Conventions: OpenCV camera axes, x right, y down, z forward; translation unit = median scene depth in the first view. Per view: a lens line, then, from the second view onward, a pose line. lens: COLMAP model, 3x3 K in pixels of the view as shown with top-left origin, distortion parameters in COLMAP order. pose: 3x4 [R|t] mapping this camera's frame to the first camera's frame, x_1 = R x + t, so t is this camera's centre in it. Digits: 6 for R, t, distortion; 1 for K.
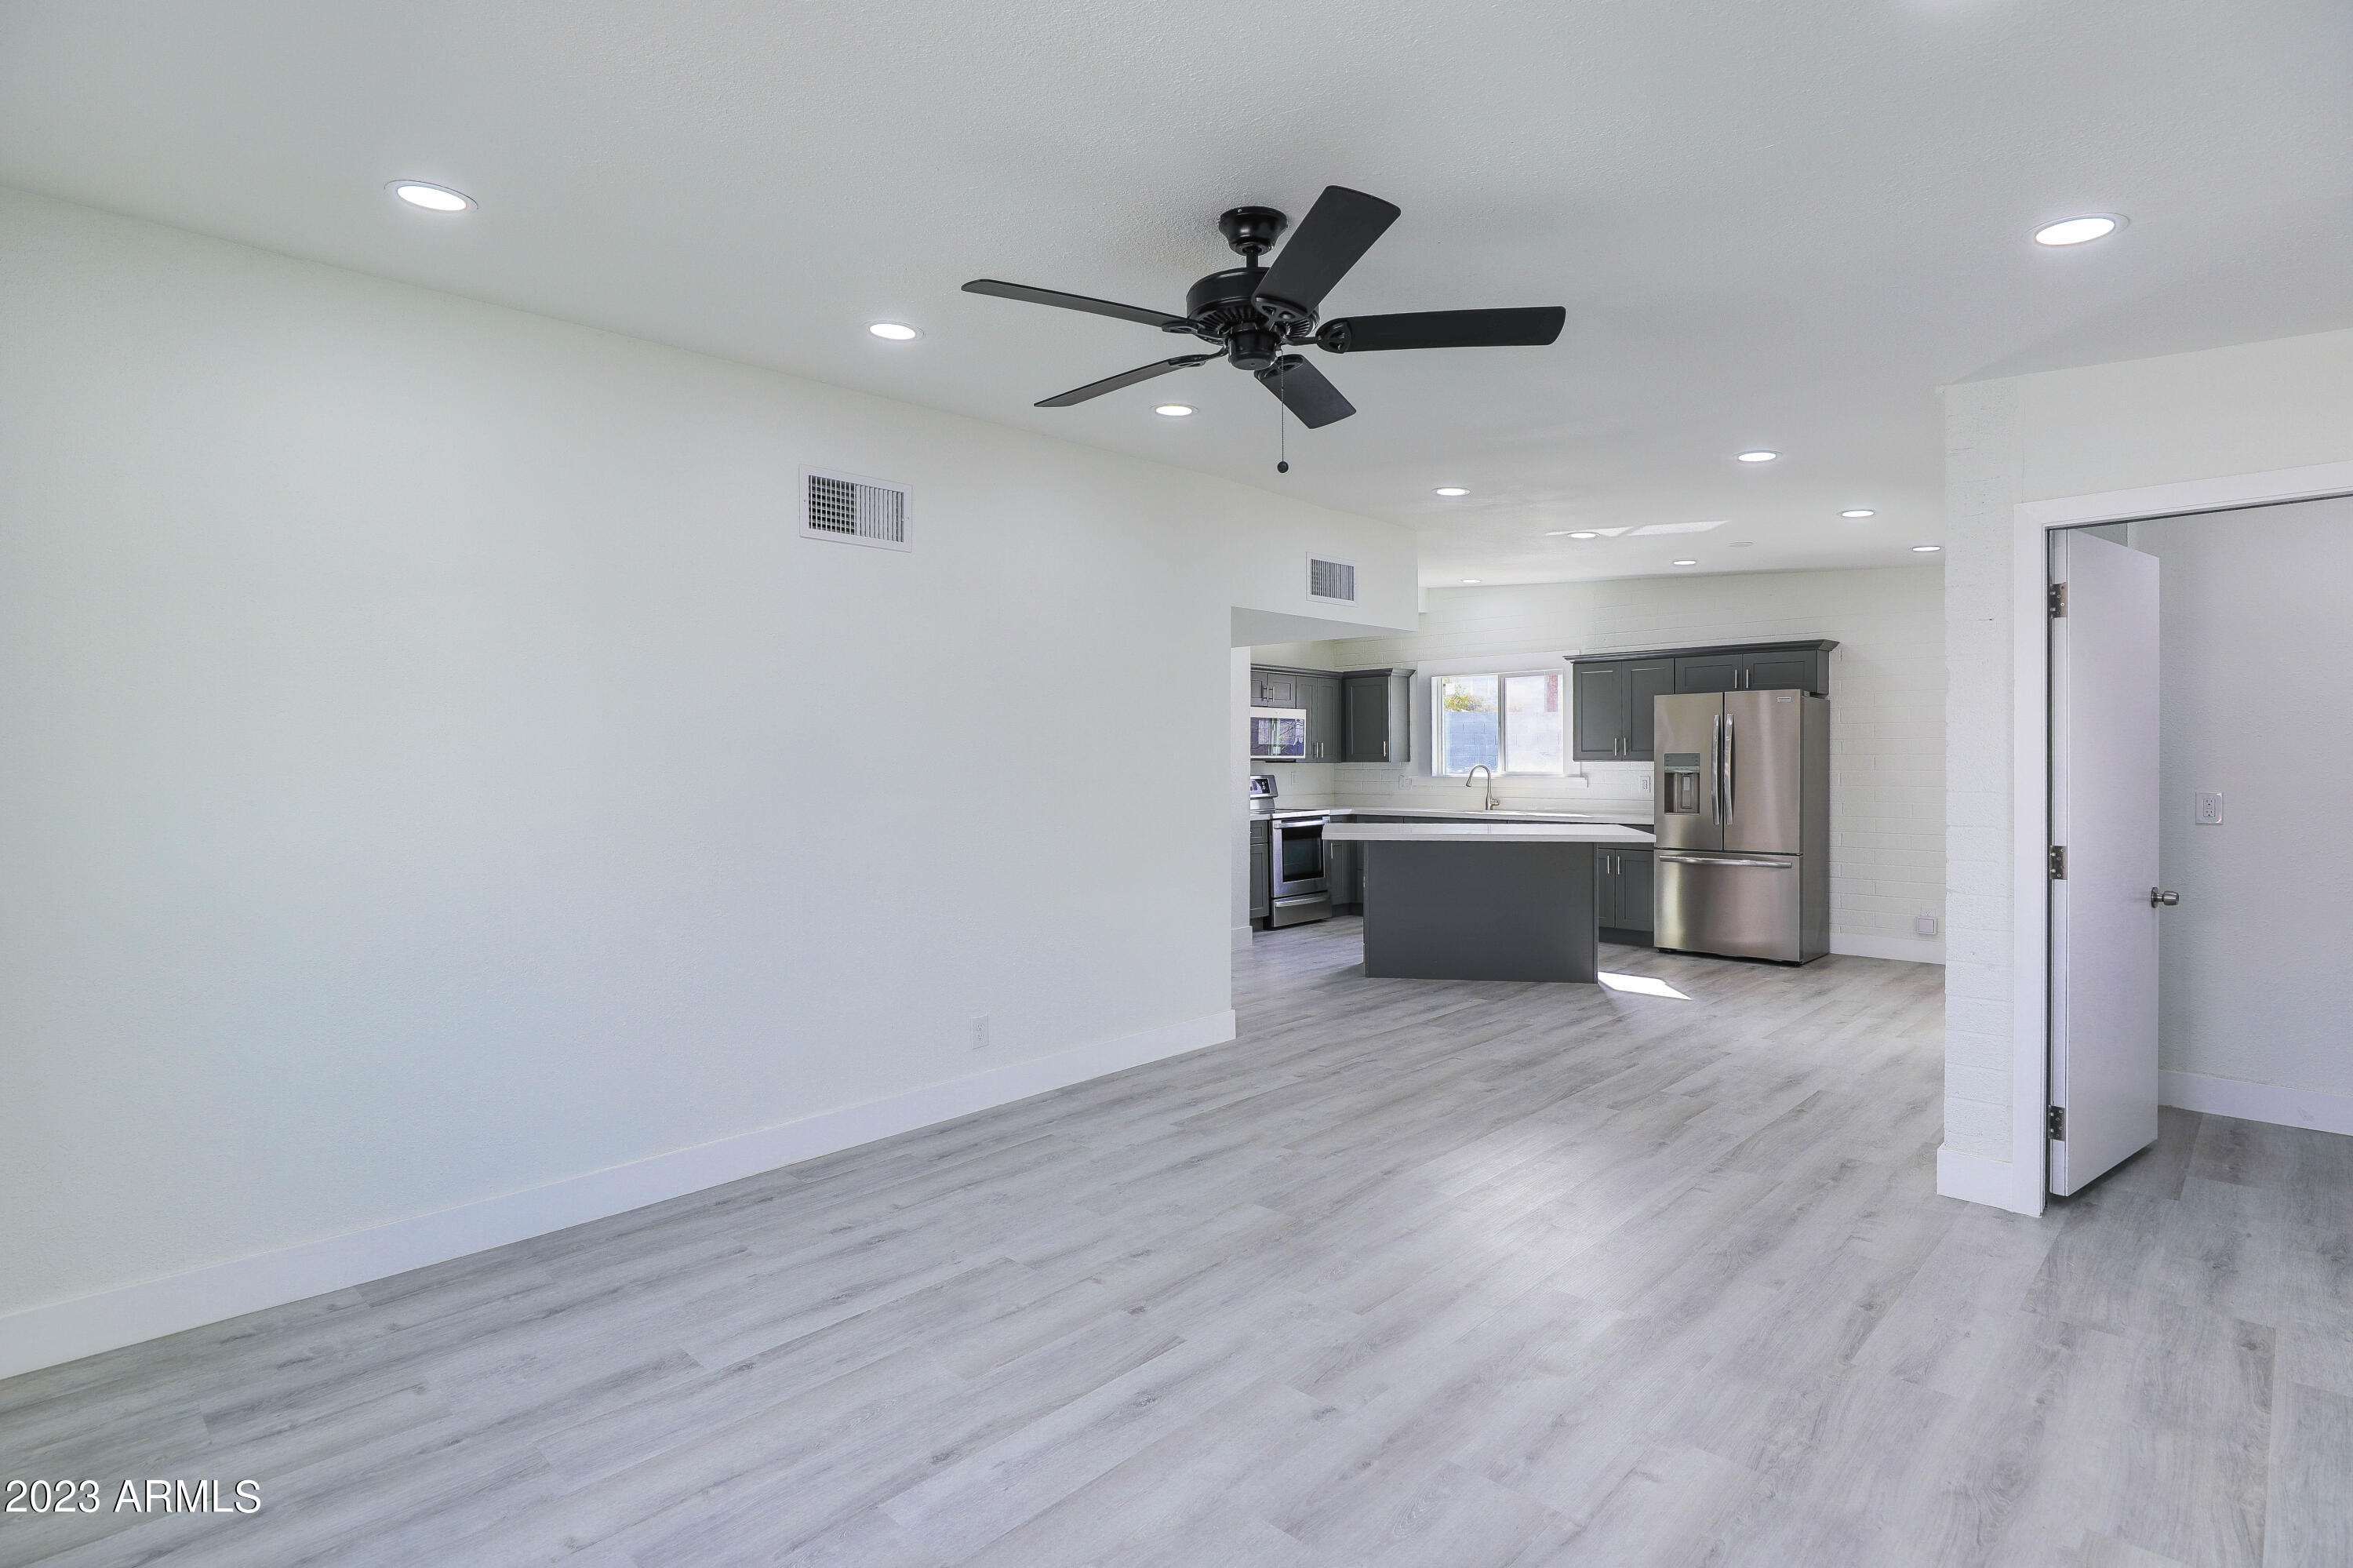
lens RADIAL K [[1188.2, 0, 1162.3], [0, 1188.2, 784.8], [0, 0, 1]] dist [-0.013287, 0.000313]
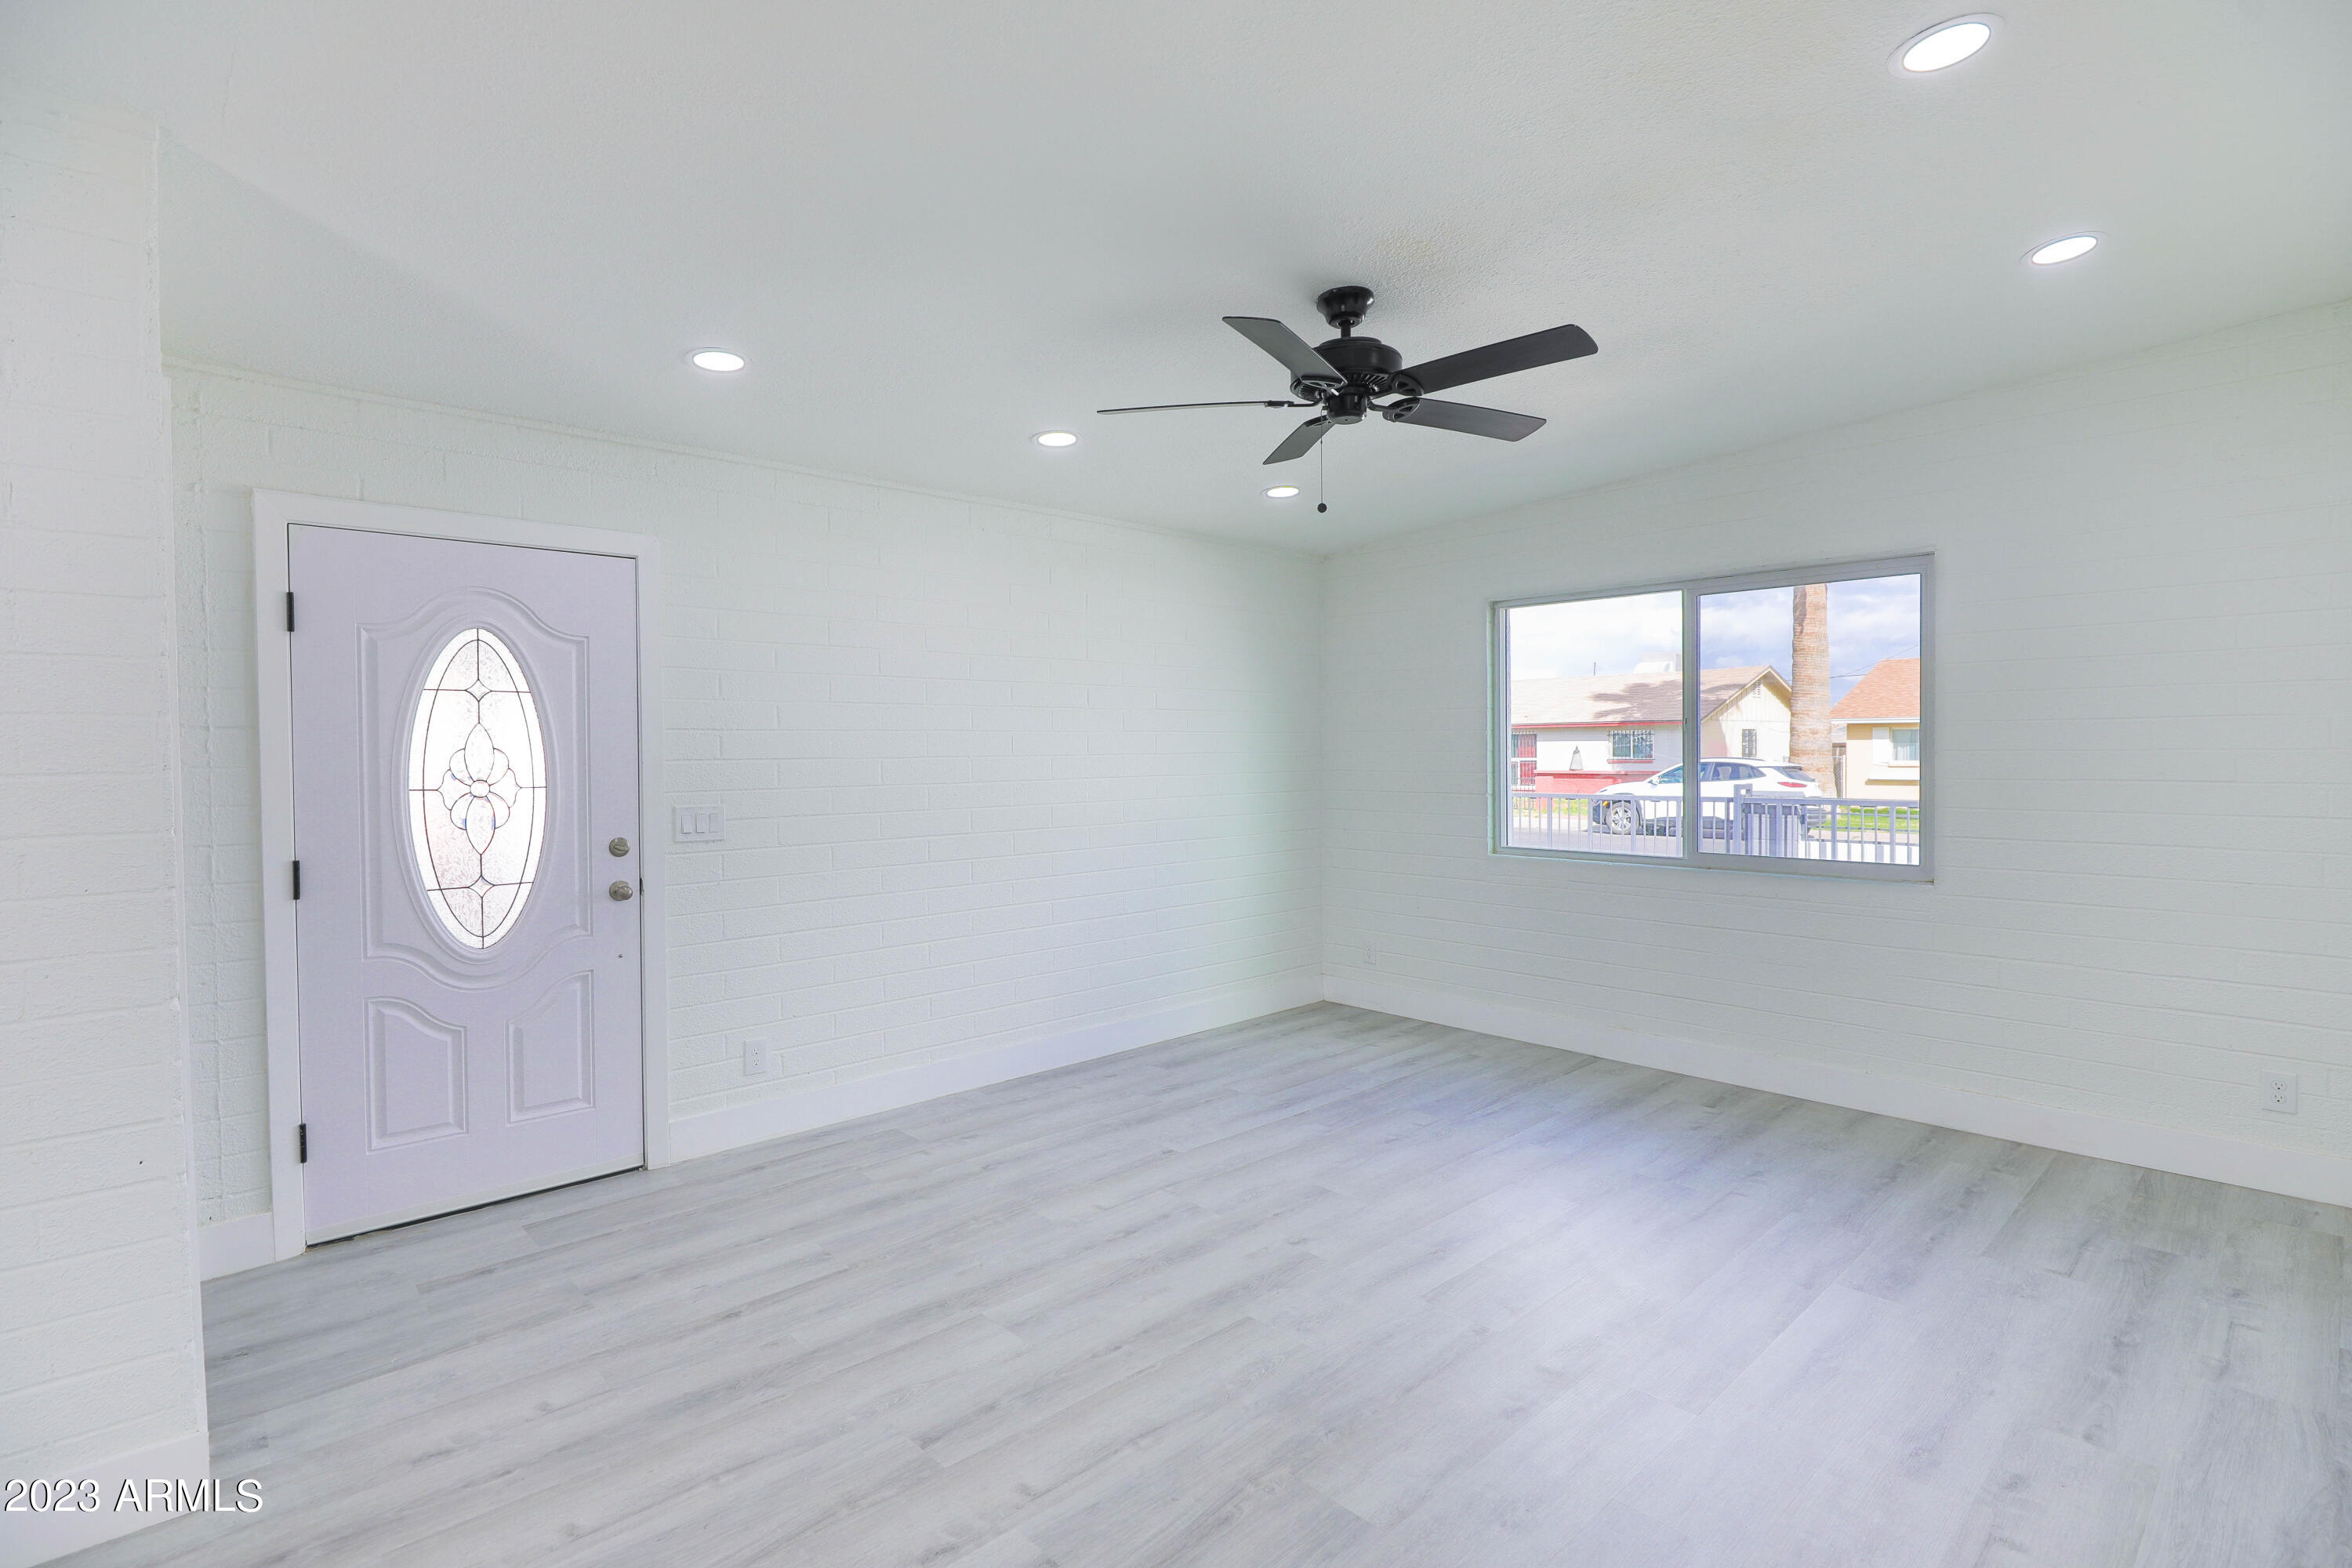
lens RADIAL K [[1168.4, 0, 1176.0], [0, 1168.4, 784.0], [0, 0, 1]] dist [-0.012148, -0.000234]
pose [[-0.998951, 0.013765, 0.043664, 0.192378], [0.016085, 0.998453, 0.053222, -0.053259], [-0.042864, 0.053868, -0.997628, 2.096980]]
